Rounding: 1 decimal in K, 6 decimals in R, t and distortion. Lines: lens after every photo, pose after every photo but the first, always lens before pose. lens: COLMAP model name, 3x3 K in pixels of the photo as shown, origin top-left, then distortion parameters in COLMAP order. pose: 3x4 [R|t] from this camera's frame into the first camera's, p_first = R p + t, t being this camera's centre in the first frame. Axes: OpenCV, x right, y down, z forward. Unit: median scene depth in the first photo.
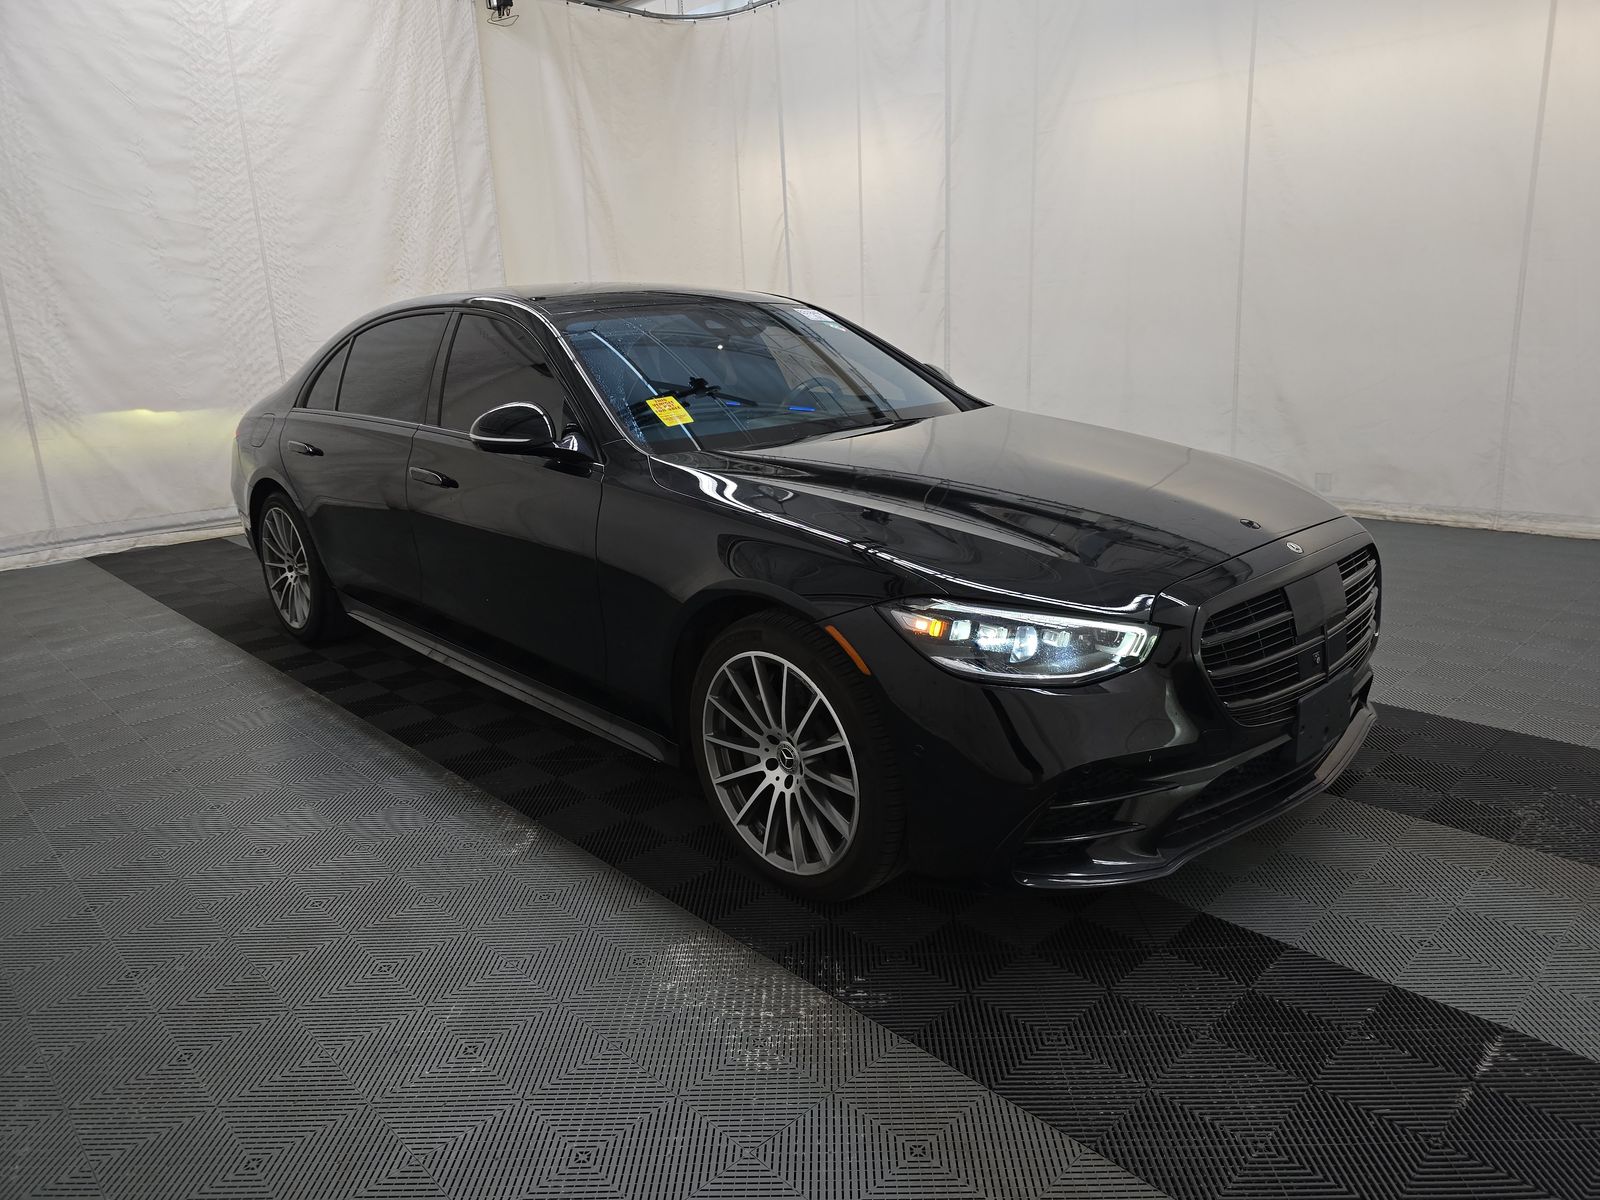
lens RADIAL K [[1080.2, 0, 806.8], [0, 1080.2, 606.5], [0, 0, 1]] dist [0.062413, -0.036703]
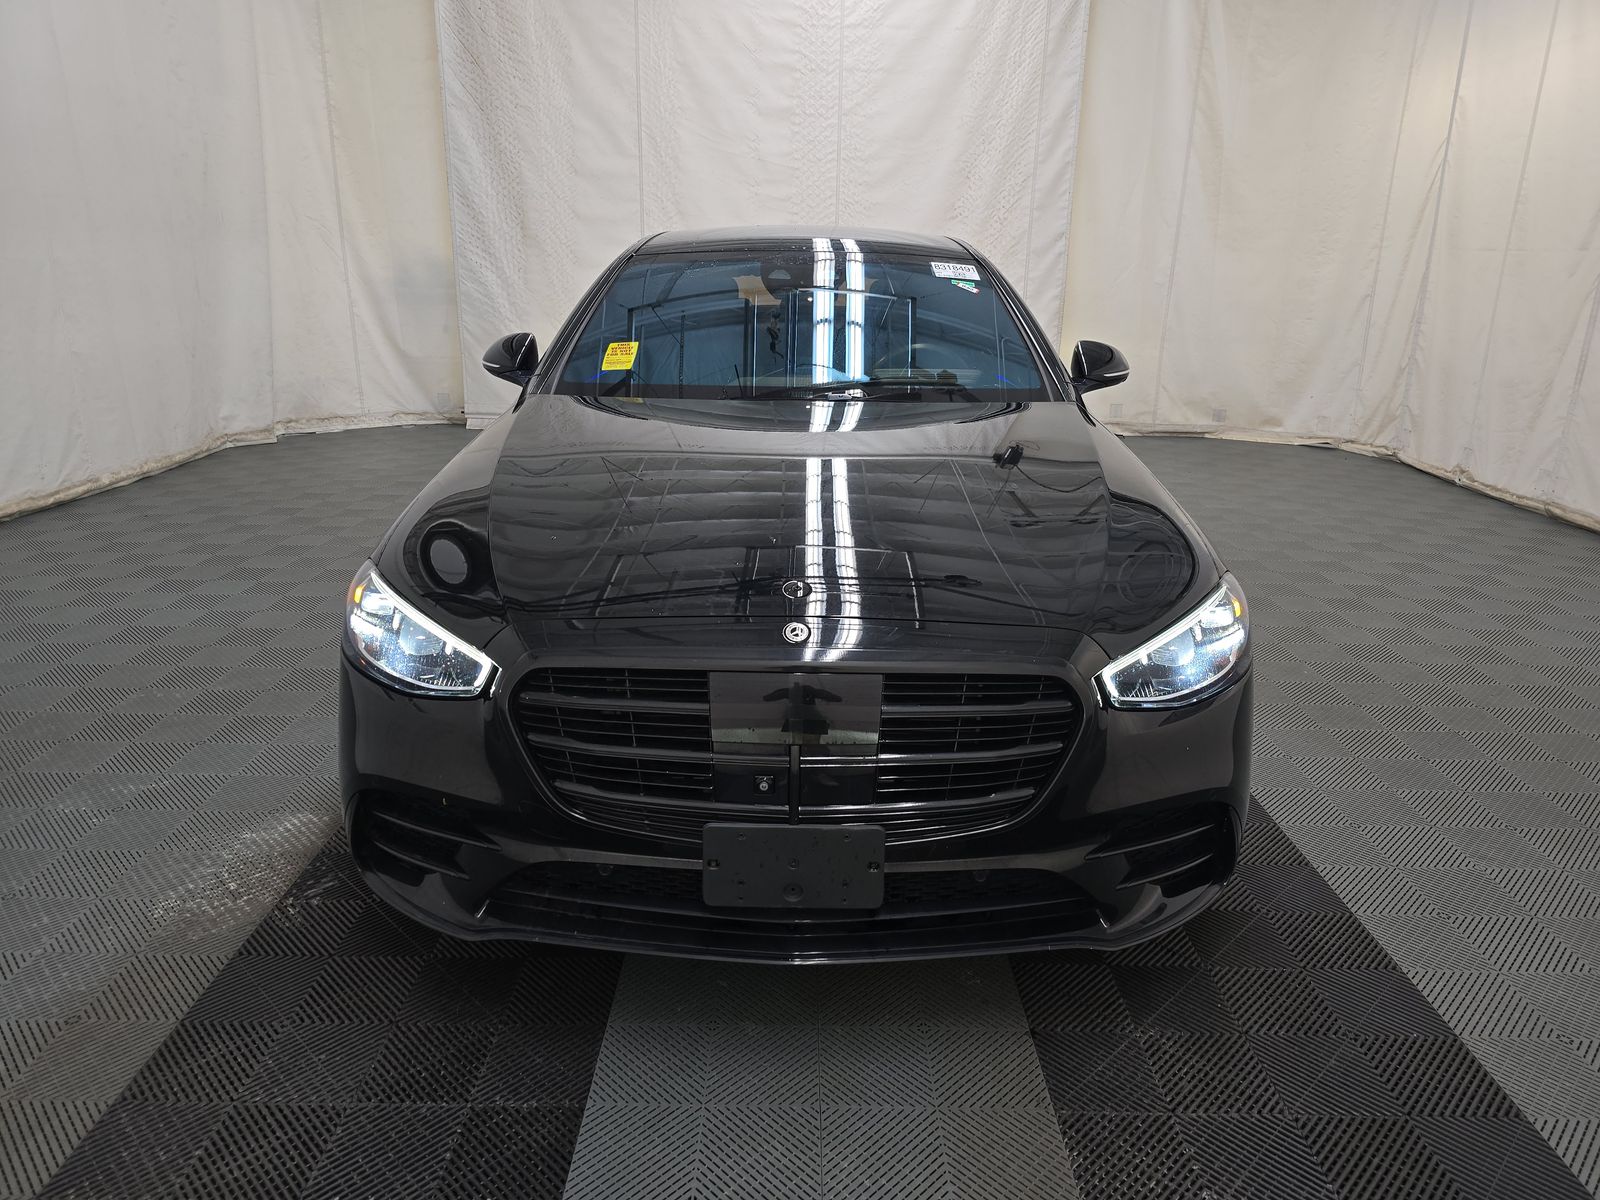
lens RADIAL K [[1080.2, 0, 806.8], [0, 1080.2, 606.5], [0, 0, 1]] dist [0.062413, -0.036703]
pose [[0.727211, 0.259910, -0.635304, 0.308784], [-0.224672, 0.964686, 0.137489, -0.058477], [0.648604, 0.042751, 0.759925, 0.155131]]
